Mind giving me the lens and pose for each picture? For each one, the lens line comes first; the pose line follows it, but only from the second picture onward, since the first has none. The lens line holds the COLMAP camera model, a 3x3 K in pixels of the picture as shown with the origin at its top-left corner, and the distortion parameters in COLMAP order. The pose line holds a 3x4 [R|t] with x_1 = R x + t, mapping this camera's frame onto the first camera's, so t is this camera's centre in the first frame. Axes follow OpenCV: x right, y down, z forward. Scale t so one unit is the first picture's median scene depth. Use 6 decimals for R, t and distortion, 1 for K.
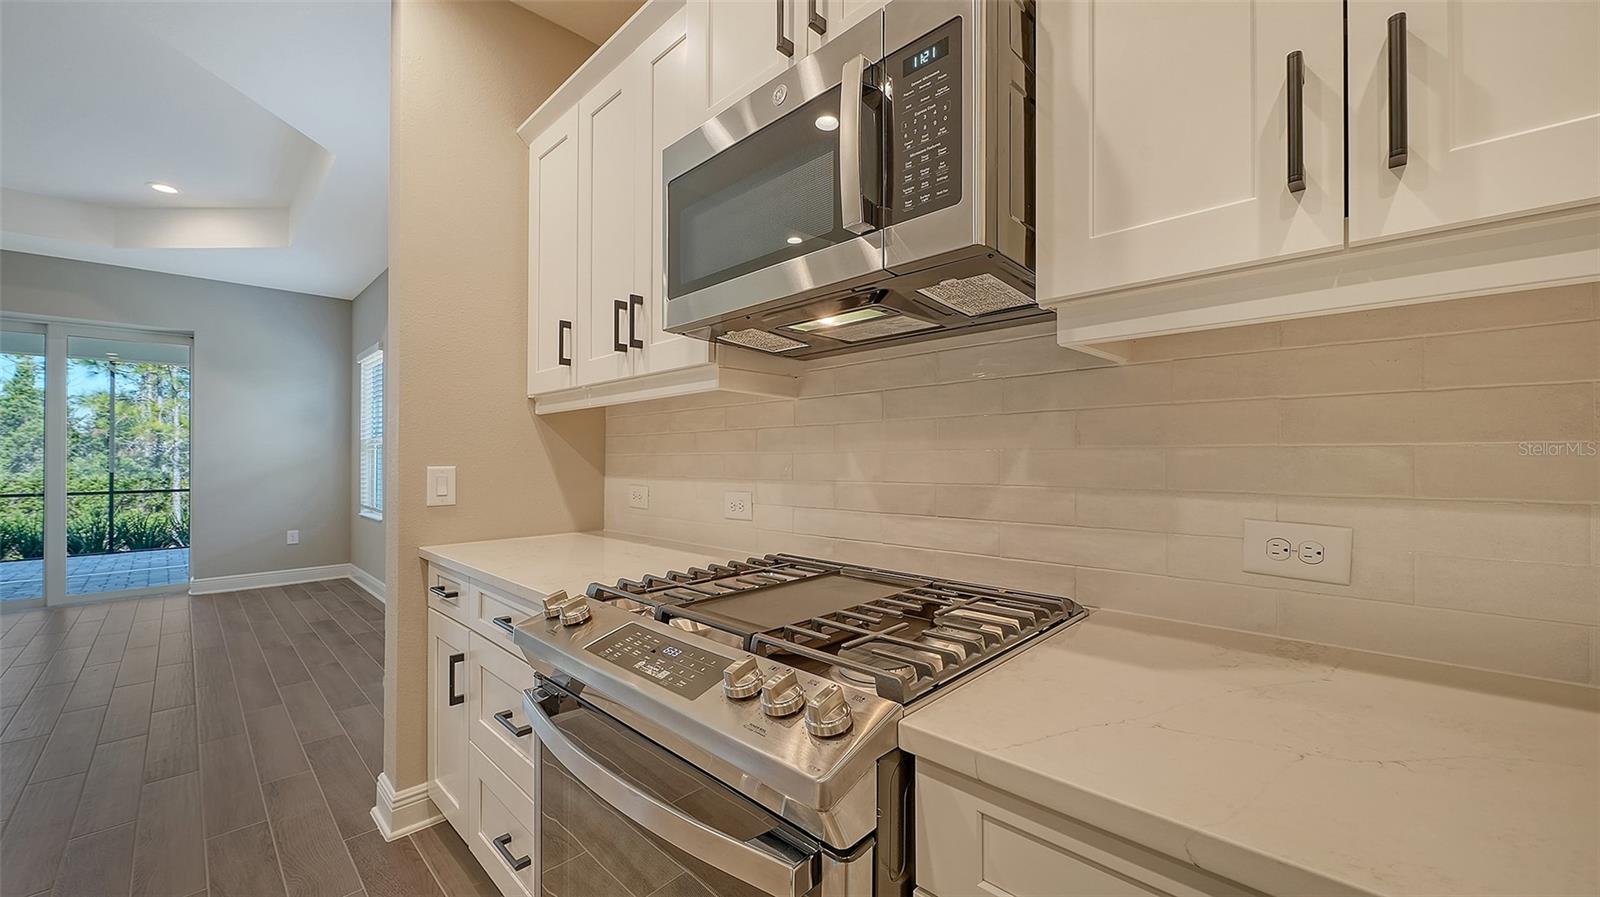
lens RADIAL K [[603.4, 0, 797.8], [0, 603.4, 452.9], [0, 0, 1]] dist [-0.001598, -0.000153]
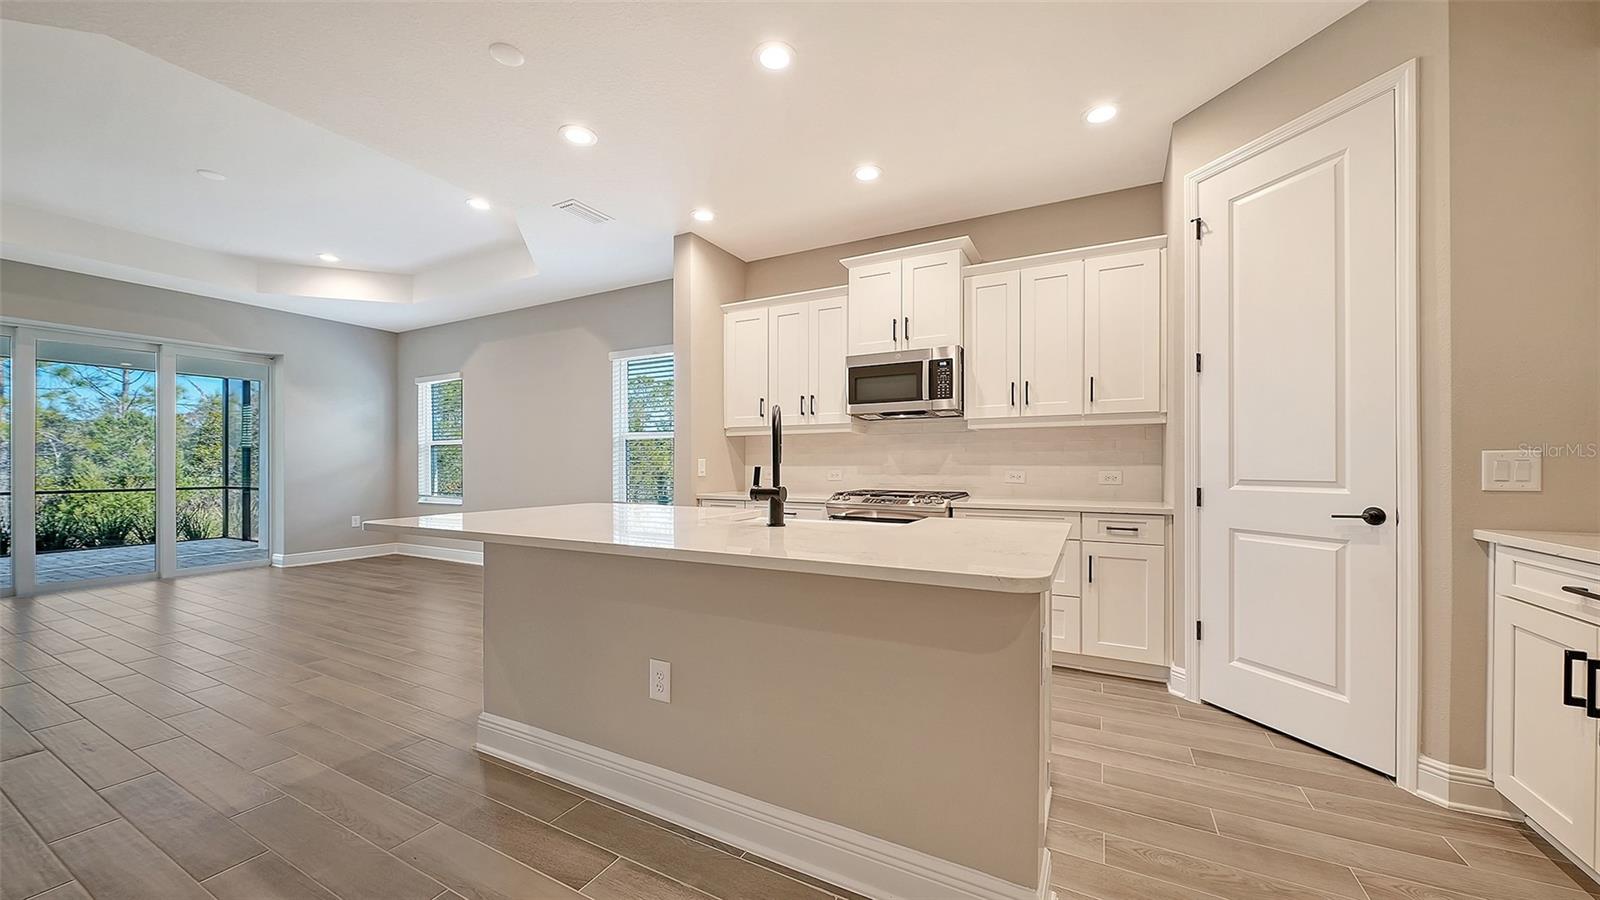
lens RADIAL K [[563.8, 0, 806.3], [0, 563.8, 460.2], [0, 0, 1]] dist [-0.002913, -0.000249]
pose [[0.957328, 0.006167, 0.288937, -1.003411], [-0.006082, 0.999981, -0.001193, 0.032262], [-0.288939, -0.000615, 0.957347, -1.377686]]
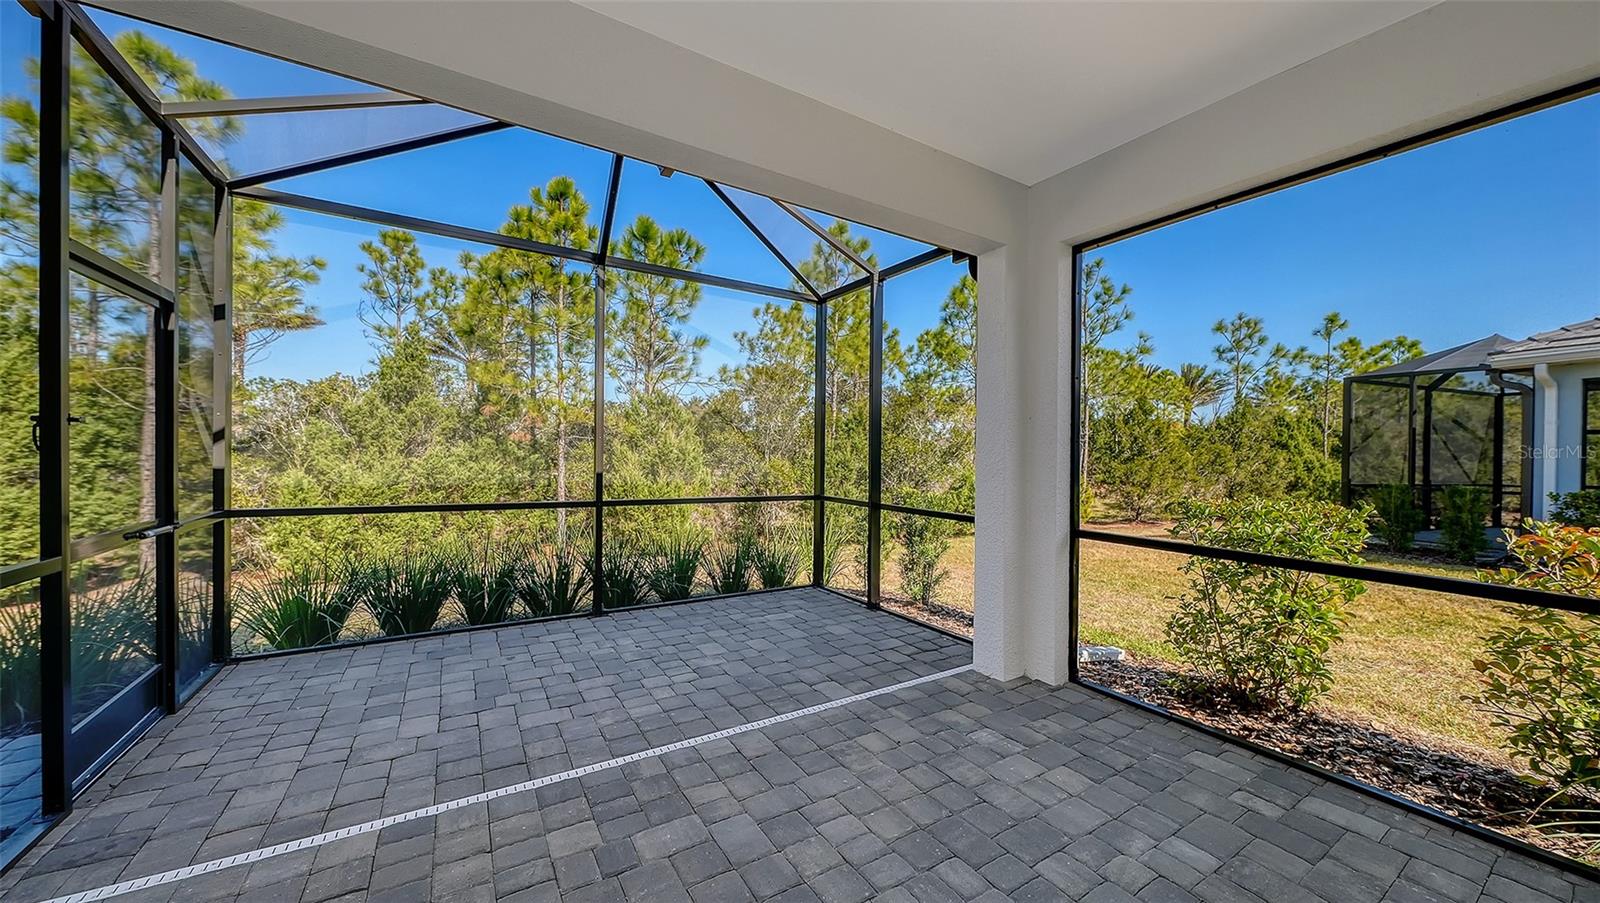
lens RADIAL K [[573.6, 0, 822.4], [0, 573.6, 455.9], [0, 0, 1]] dist [-0.000559, -0.000057]
pose [[0.972373, 0.025066, -0.232084, -4.502484], [-0.022638, 0.999658, 0.013122, 0.059367], [0.232333, -0.007506, 0.972607, 2.960366]]
